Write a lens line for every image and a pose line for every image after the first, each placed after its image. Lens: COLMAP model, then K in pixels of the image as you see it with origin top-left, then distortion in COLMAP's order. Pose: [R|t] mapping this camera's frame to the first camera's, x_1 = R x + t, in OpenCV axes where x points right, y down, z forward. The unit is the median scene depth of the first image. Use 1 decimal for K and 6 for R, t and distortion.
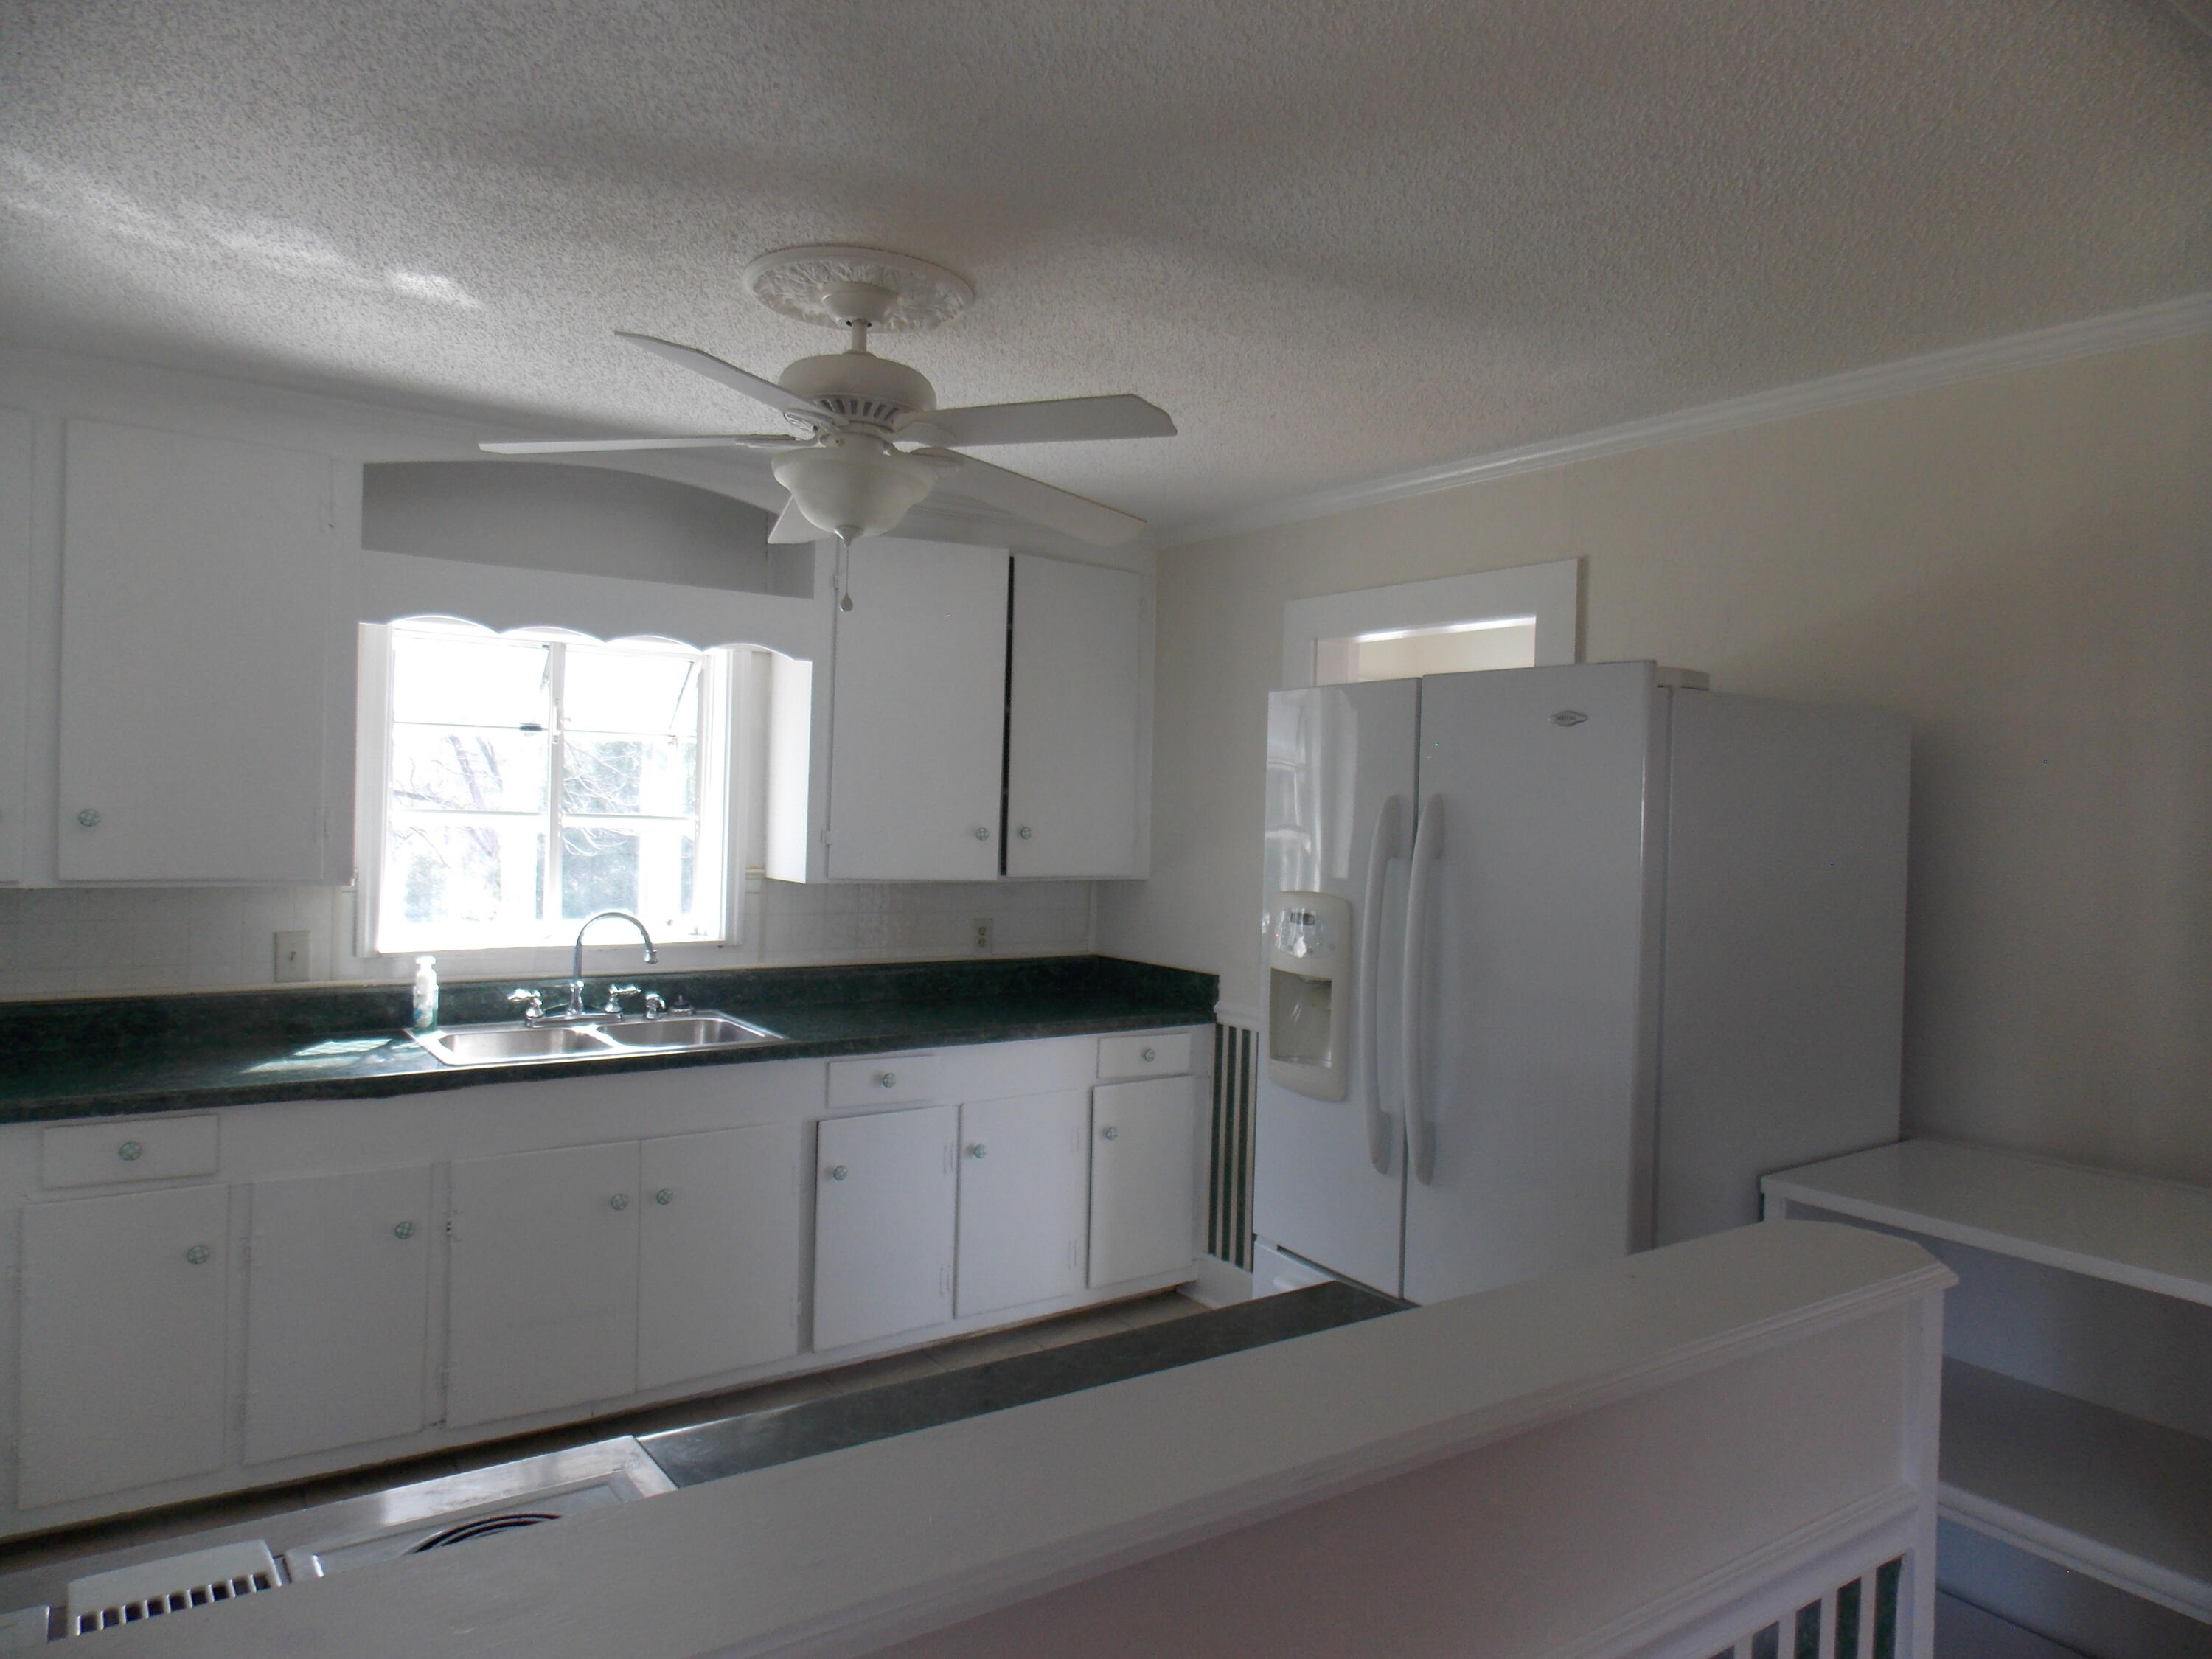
lens RADIAL K [[1488.3, 0, 1106.0], [0, 1488.3, 829.5], [0, 0, 1]] dist [0.062160, -0.039248]
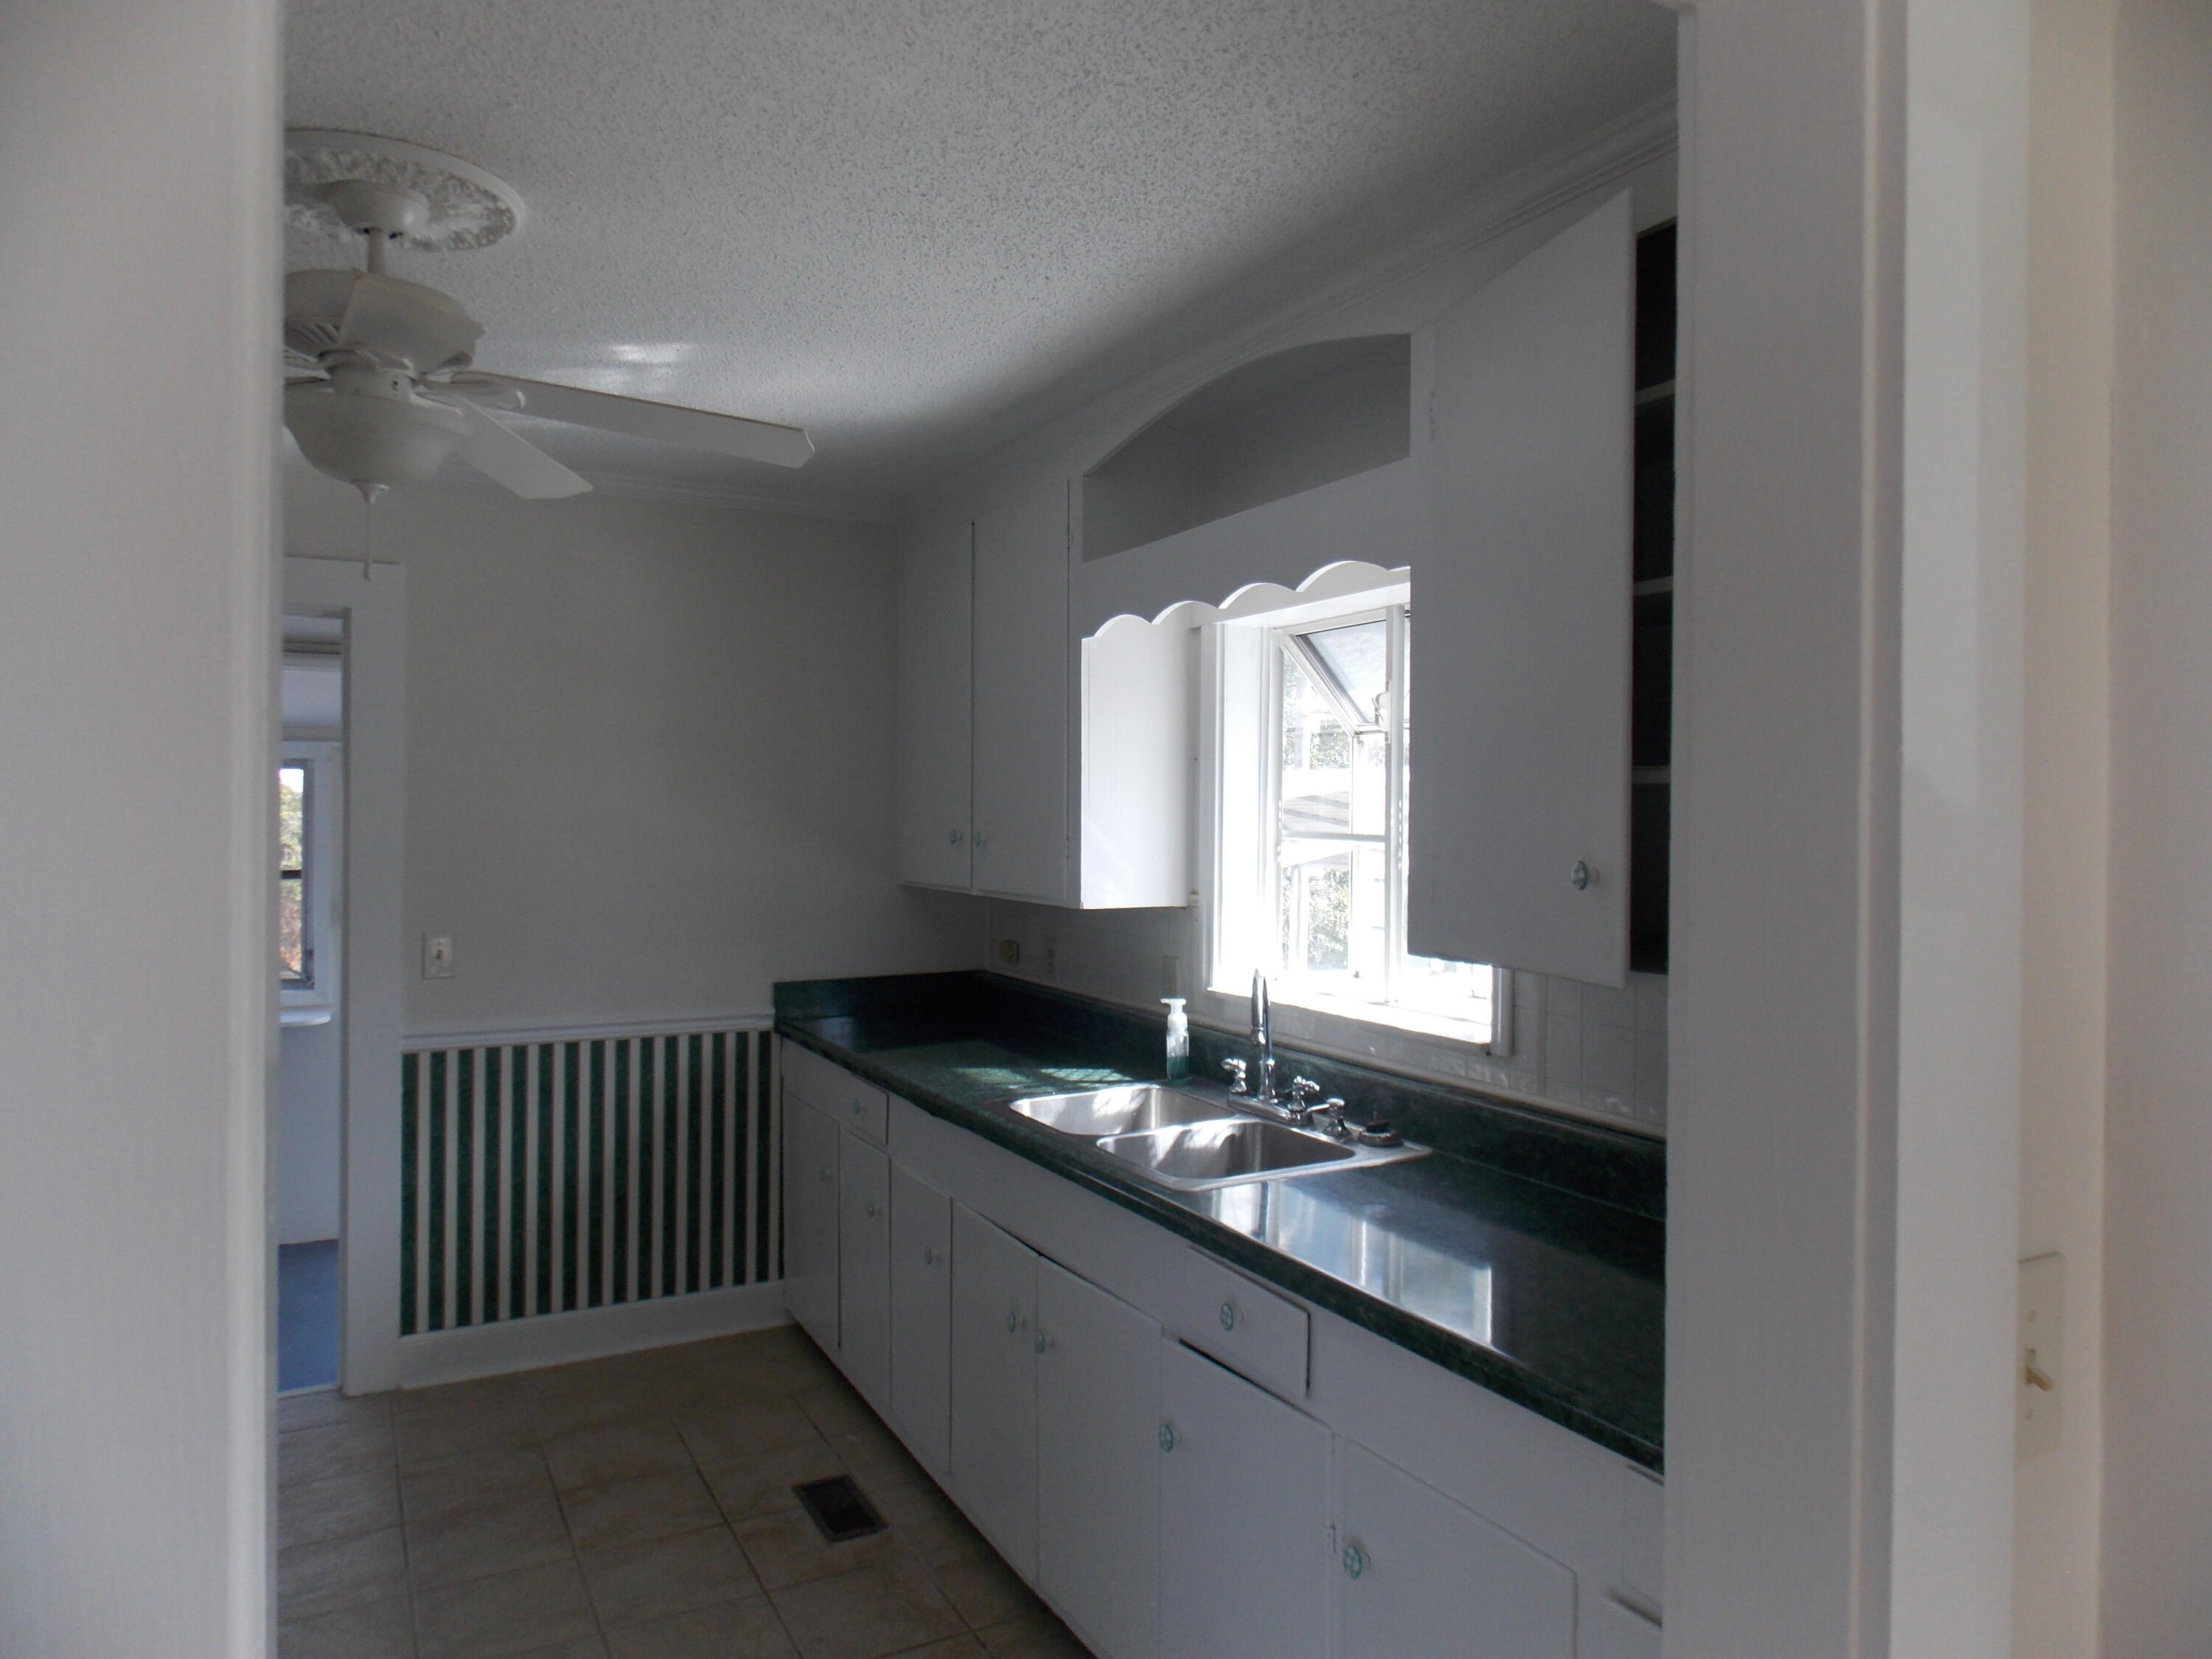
lens RADIAL K [[1488.3, 0, 1106.0], [0, 1488.3, 829.5], [0, 0, 1]] dist [0.062160, -0.039248]
pose [[-0.124104, 0.001667, -0.992268, 0.420966], [-0.004465, 0.999988, 0.002238, -0.015717], [0.992259, 0.004709, -0.124095, 1.057313]]
